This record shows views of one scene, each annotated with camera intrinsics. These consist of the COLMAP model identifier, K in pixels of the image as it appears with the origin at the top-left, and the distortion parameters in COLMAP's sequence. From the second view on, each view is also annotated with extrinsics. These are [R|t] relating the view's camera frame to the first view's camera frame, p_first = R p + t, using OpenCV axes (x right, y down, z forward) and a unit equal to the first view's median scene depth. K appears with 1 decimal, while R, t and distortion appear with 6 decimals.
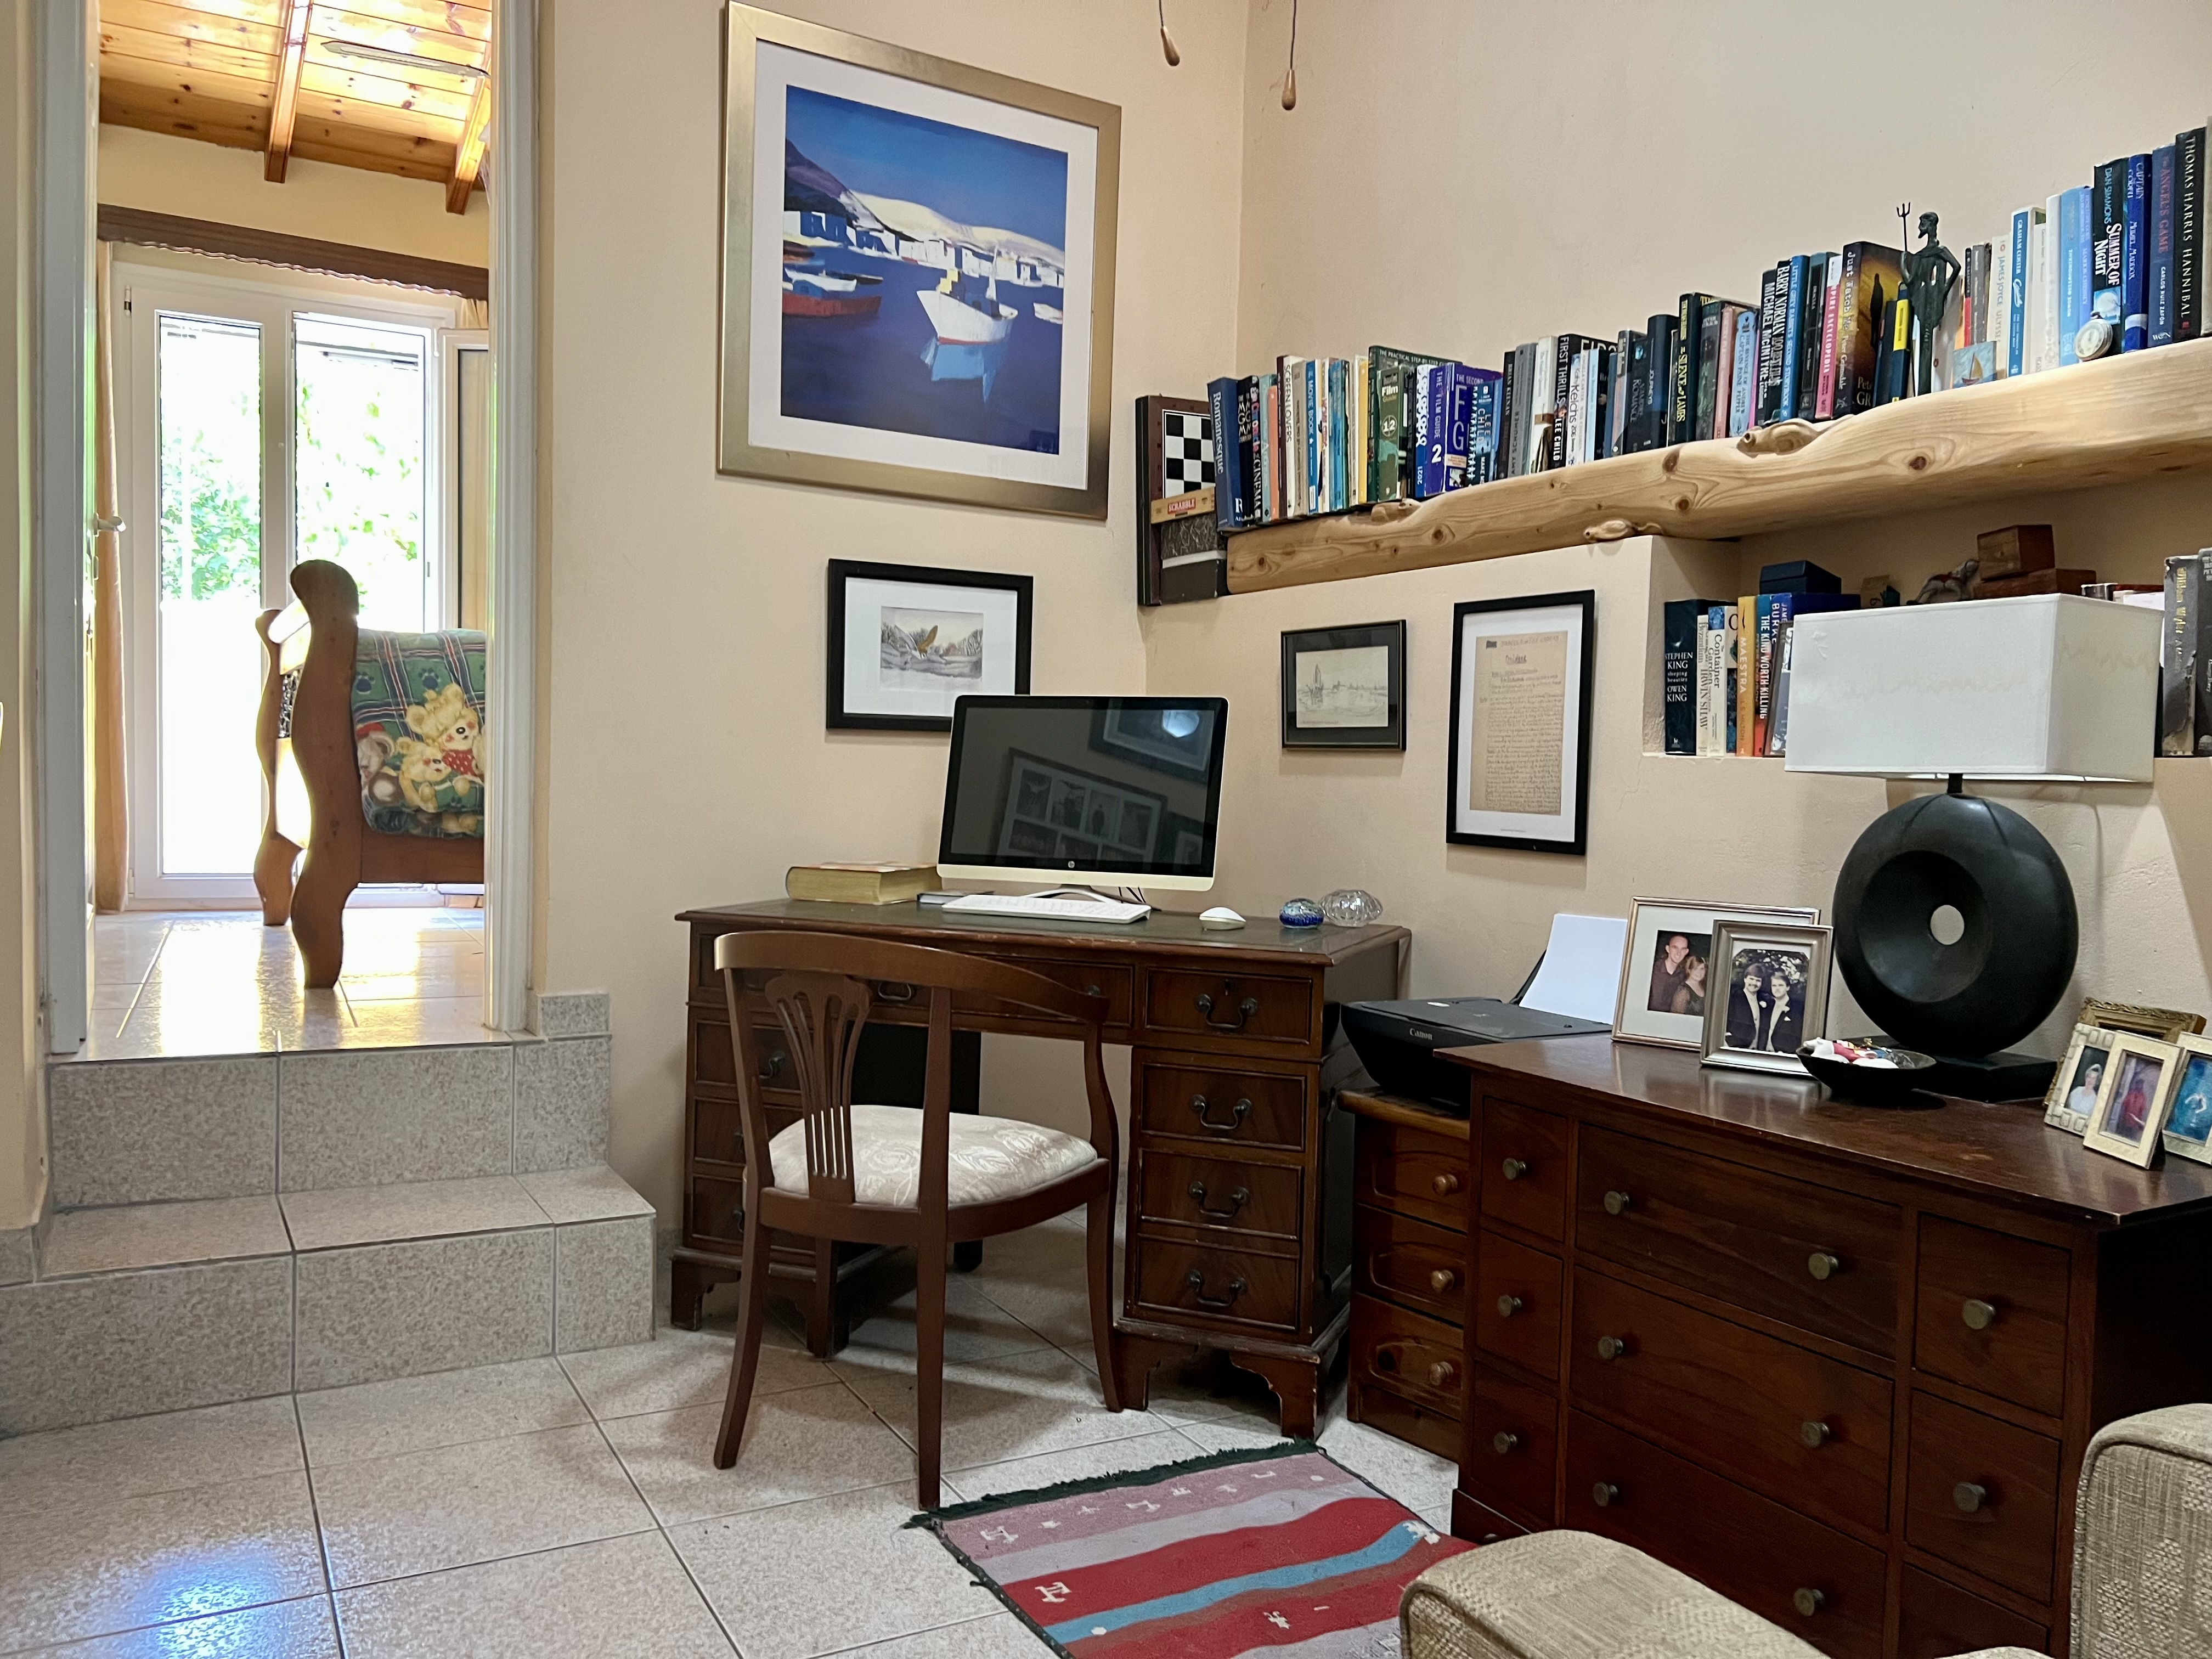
lens RADIAL K [[1677.6, 0, 1101.1], [0, 1677.6, 820.8], [0, 0, 1]] dist [0.052476, -0.073920]
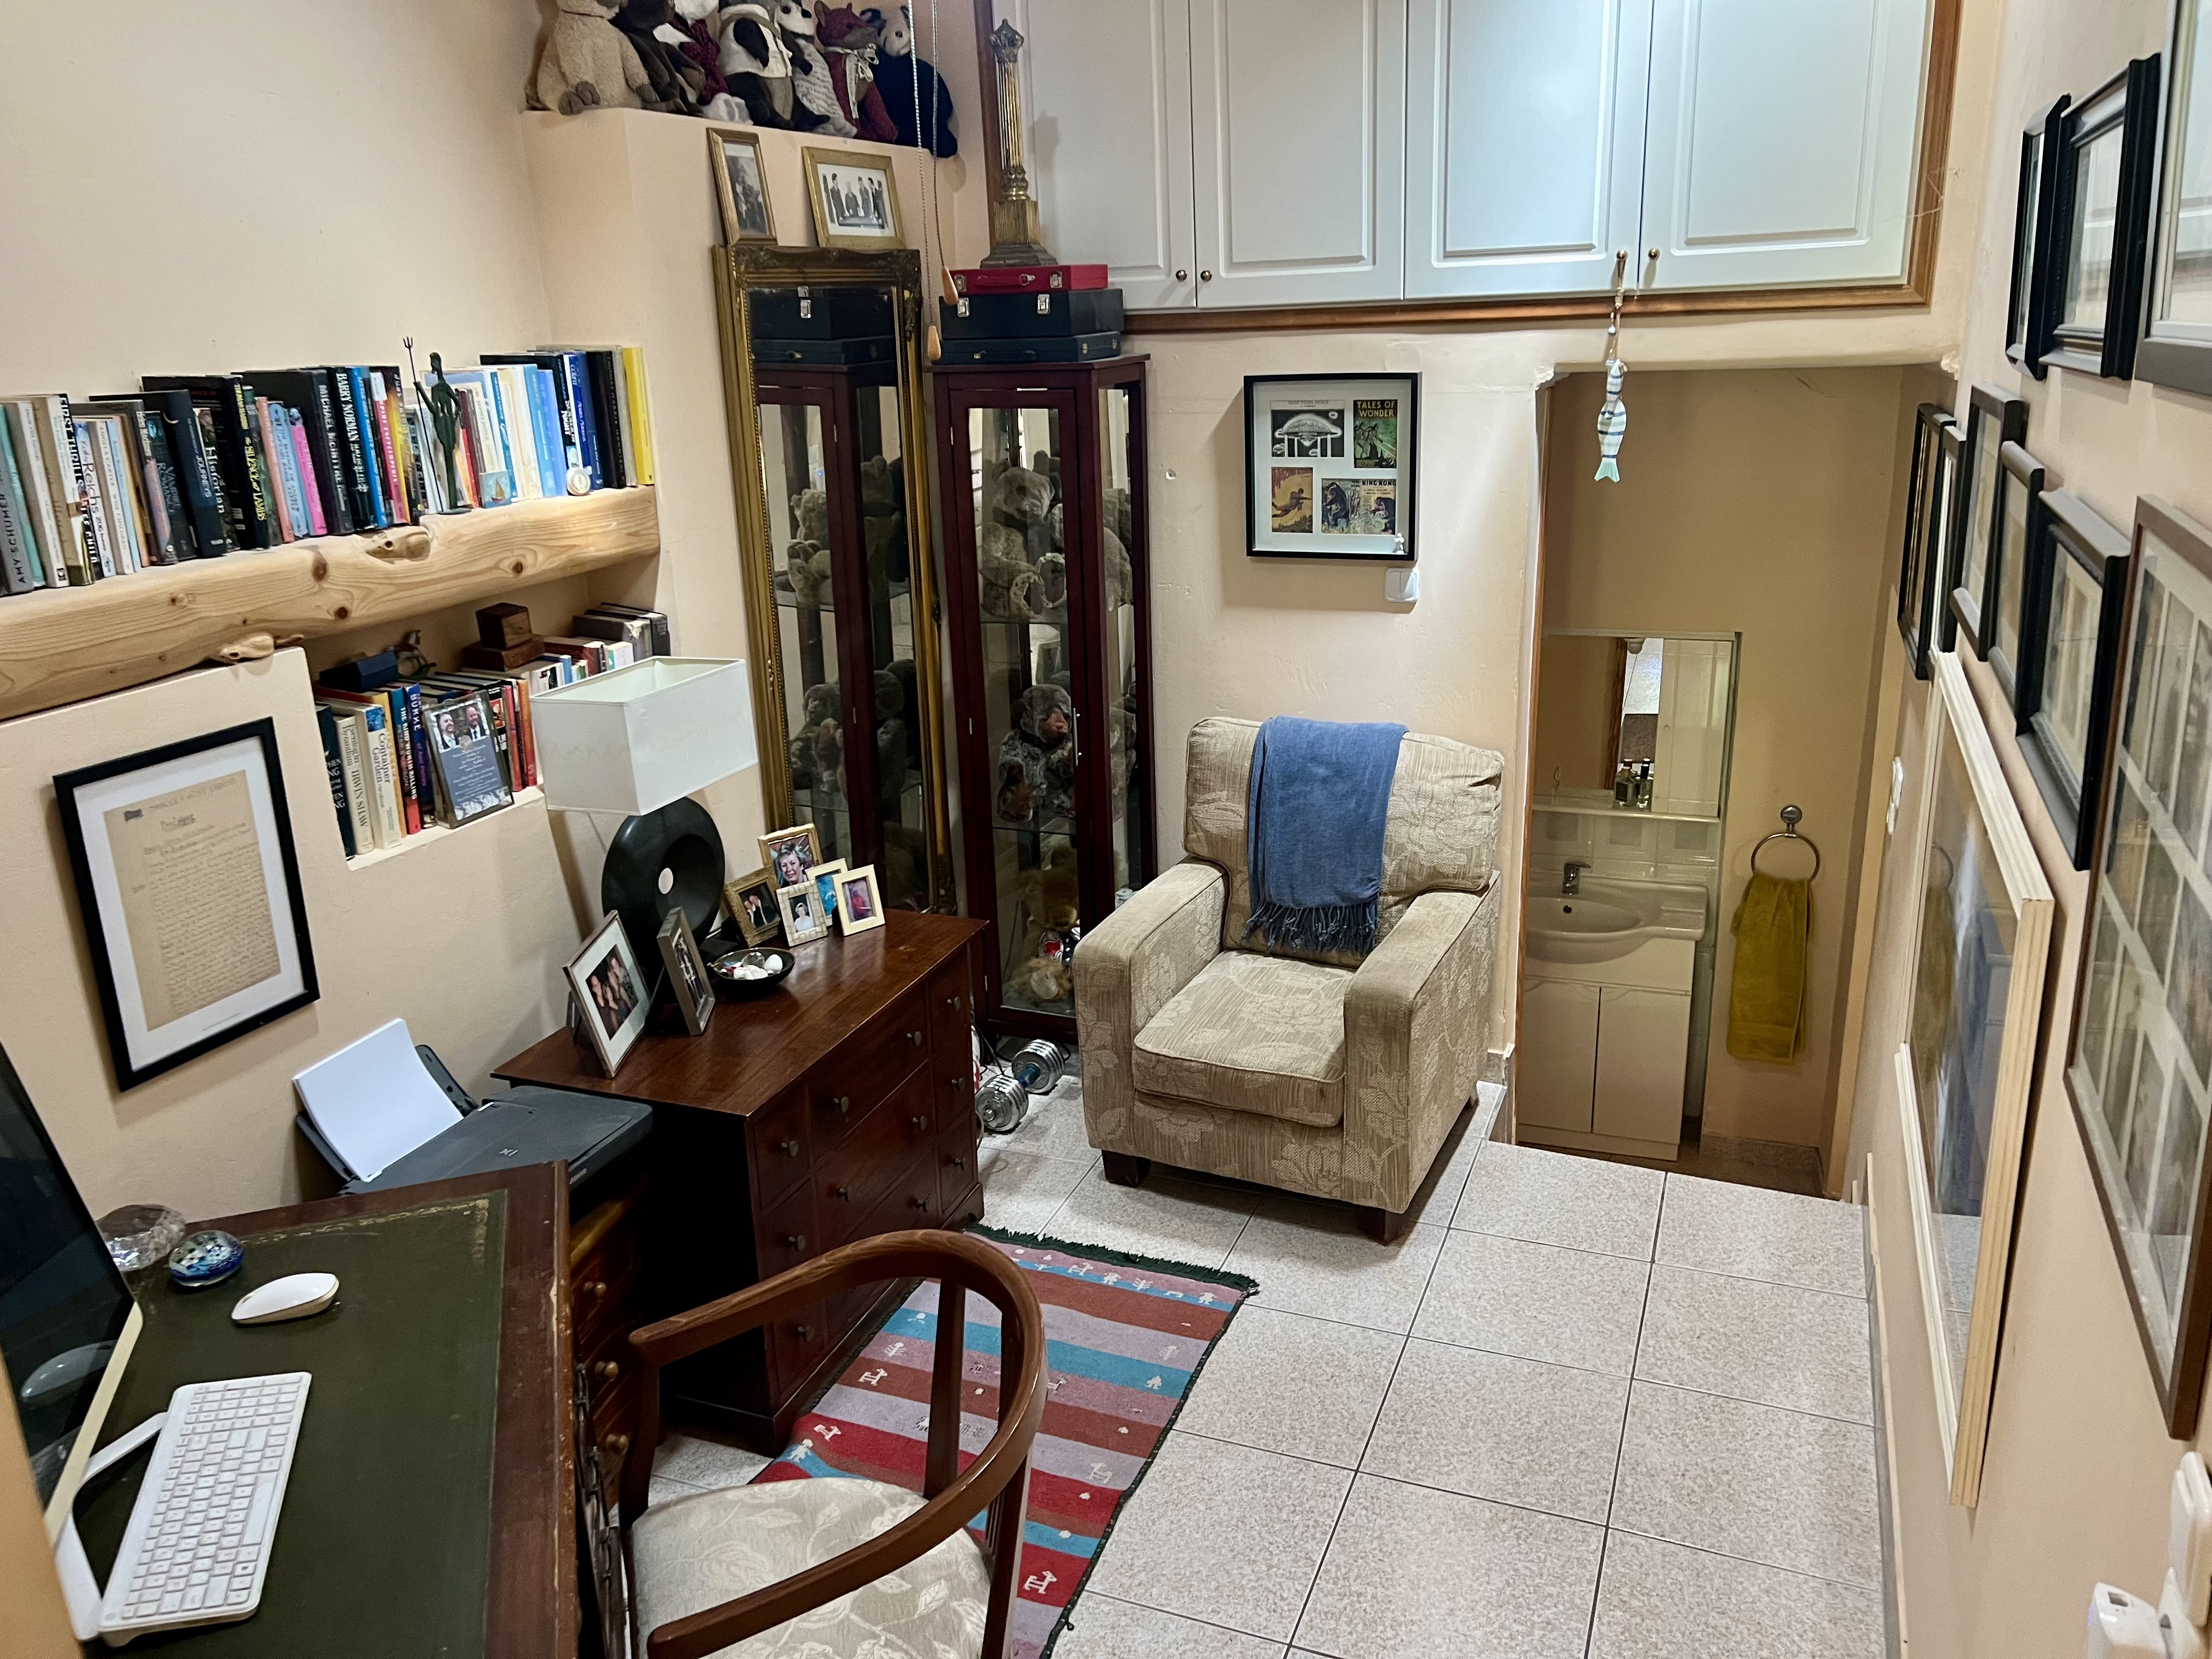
lens RADIAL K [[1677.6, 0, 1102.6], [0, 1677.6, 821.9], [0, 0, 1]] dist [0.052476, -0.073920]
pose [[-0.624088, -0.235130, 0.745136, -0.625520], [0.045502, 0.941092, 0.335074, -0.349400], [-0.780028, 0.243021, -0.576626, 1.147804]]
